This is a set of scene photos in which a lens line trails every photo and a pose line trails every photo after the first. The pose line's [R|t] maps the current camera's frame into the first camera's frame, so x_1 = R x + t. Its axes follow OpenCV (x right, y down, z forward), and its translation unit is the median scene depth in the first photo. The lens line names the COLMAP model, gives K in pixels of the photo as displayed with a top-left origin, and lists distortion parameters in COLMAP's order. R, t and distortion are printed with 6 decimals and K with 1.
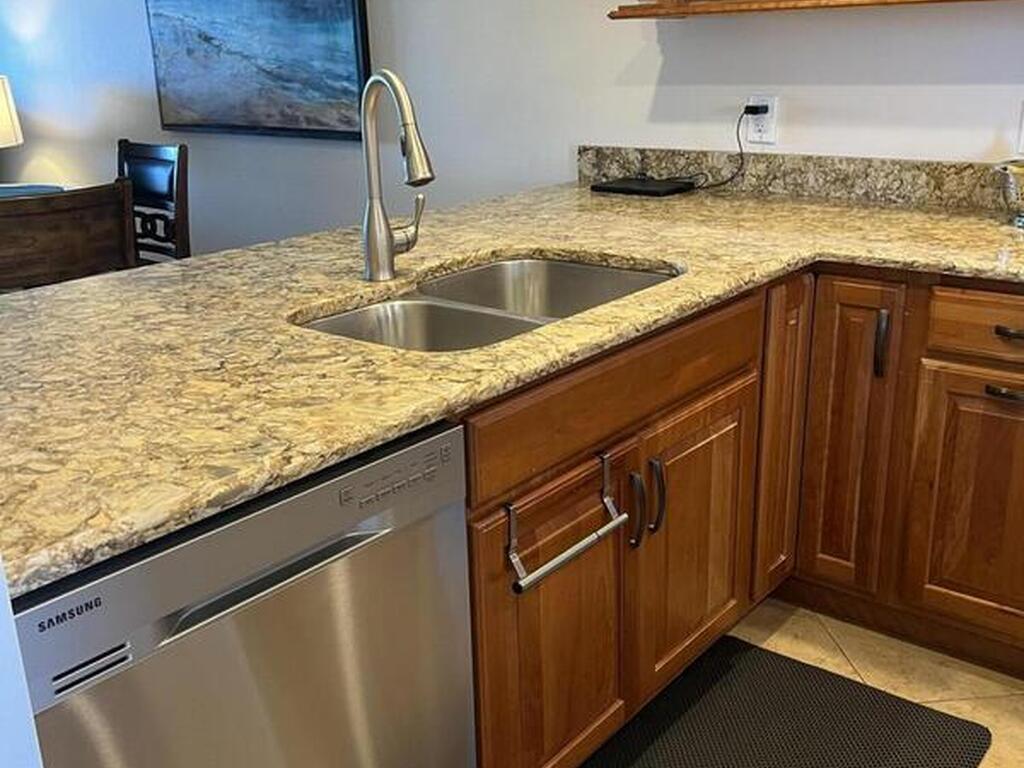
lens RADIAL K [[1029.1, 0, 505.7], [0, 1029.1, 389.2], [0, 0, 1]] dist [0.109674, -0.243808]
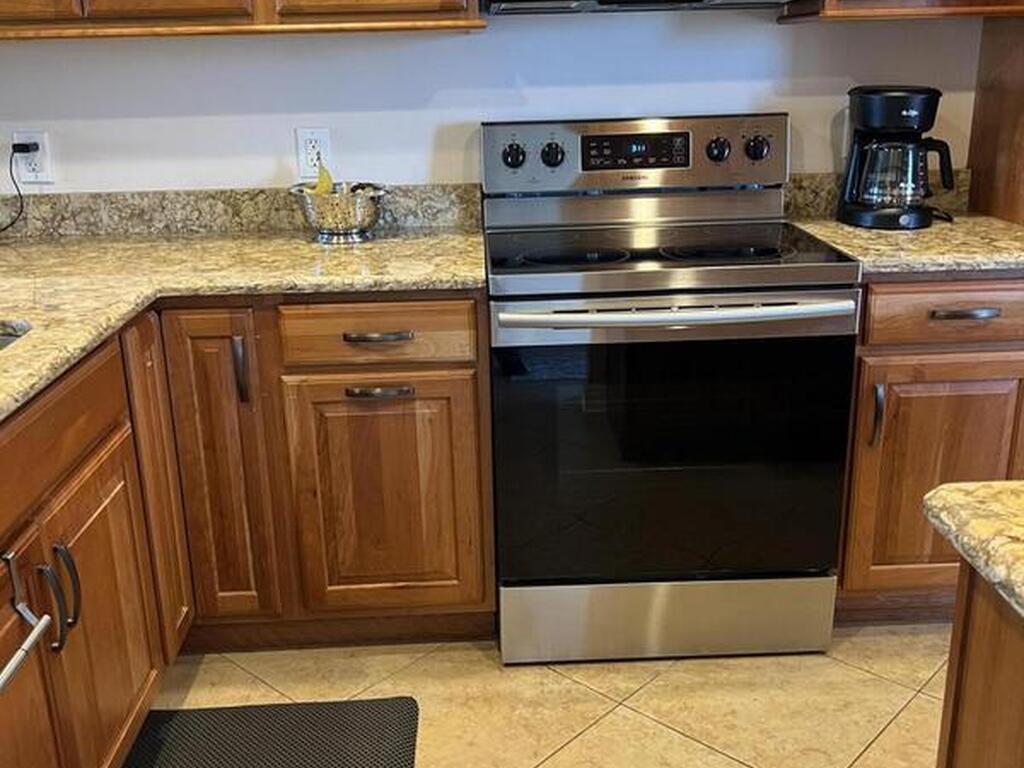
lens RADIAL K [[1029.1, 0, 505.7], [0, 1029.1, 389.2], [0, 0, 1]] dist [0.109674, -0.243808]
pose [[0.747518, -0.192713, 0.635672, -0.081221], [0.215709, 0.975550, 0.042089, -0.011133], [-0.628241, 0.105658, 0.770811, 0.062389]]
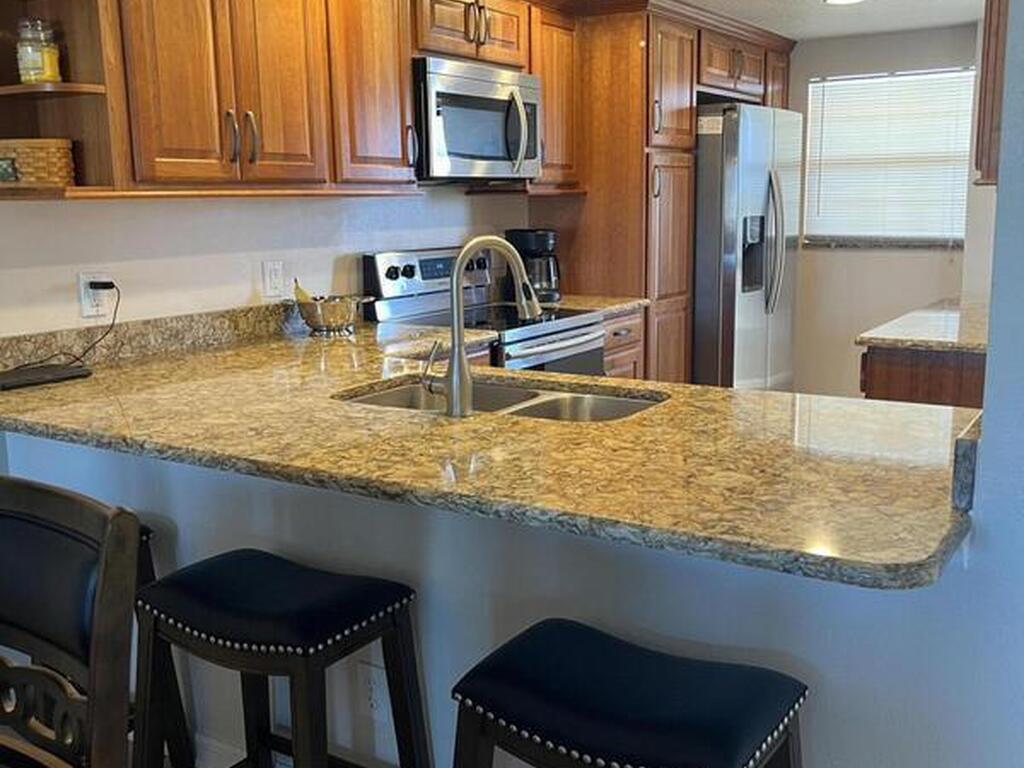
lens RADIAL K [[1029.1, 0, 505.7], [0, 1029.1, 389.2], [0, 0, 1]] dist [0.109674, -0.243808]
pose [[-0.119467, -0.151444, 0.981220, -1.051991], [0.334601, 0.924340, 0.183404, -0.276762], [-0.934756, 0.350228, -0.059755, 0.868539]]
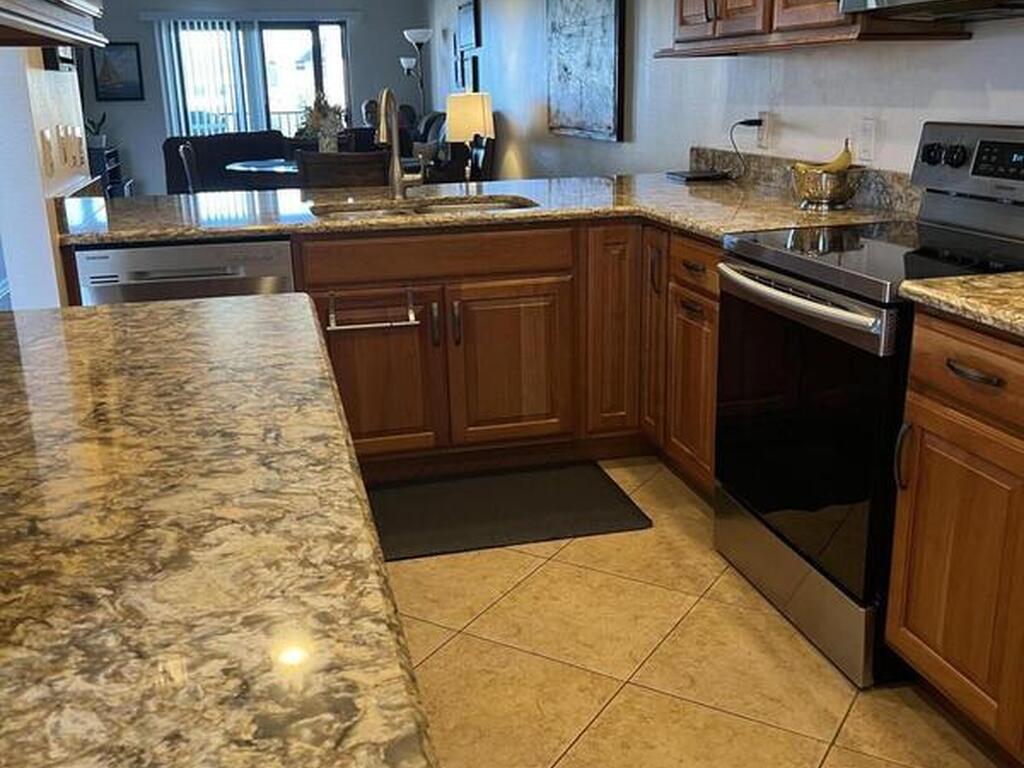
lens RADIAL K [[1029.1, 0, 505.7], [0, 1029.1, 389.2], [0, 0, 1]] dist [0.109674, -0.243808]
pose [[0.795398, 0.180477, -0.578593, 1.017019], [-0.192348, 0.980453, 0.041405, 0.099911], [0.574756, 0.078358, 0.814565, -0.336434]]
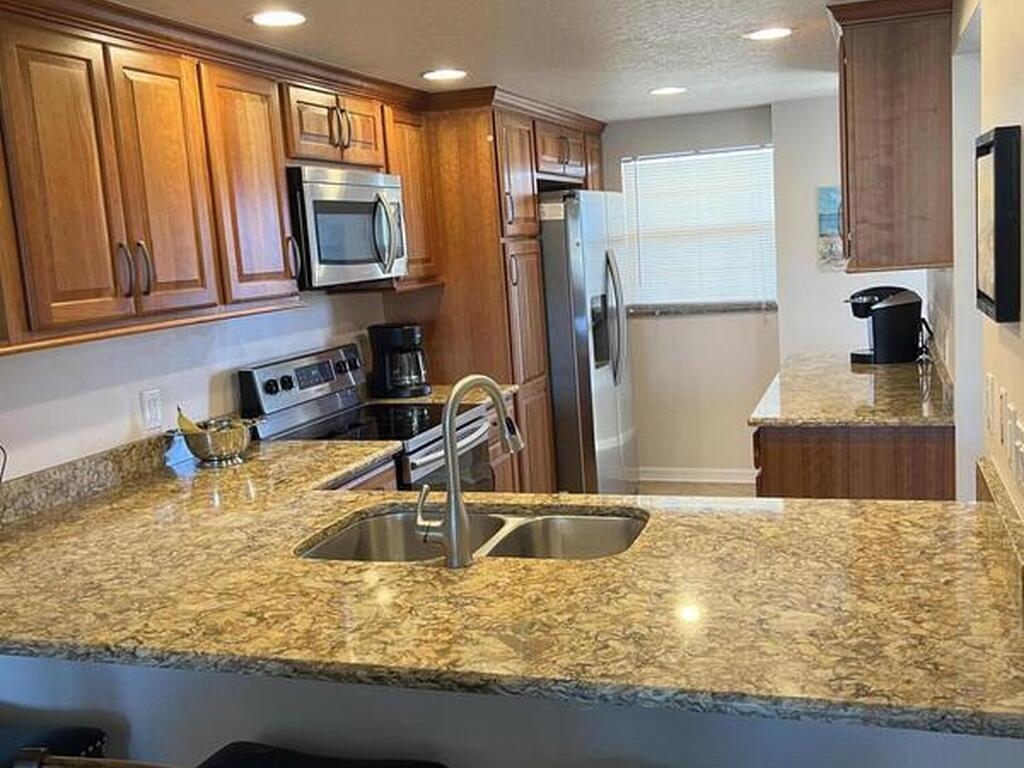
lens RADIAL K [[1030.6, 0, 511.2], [0, 1030.6, 388.0], [0, 0, 1]] dist [0.054215, -0.081625]
pose [[-0.352450, -0.081438, 0.932280, -0.962309], [0.371046, 0.902396, 0.219103, -0.416610], [-0.859129, 0.423142, -0.287833, 1.016804]]
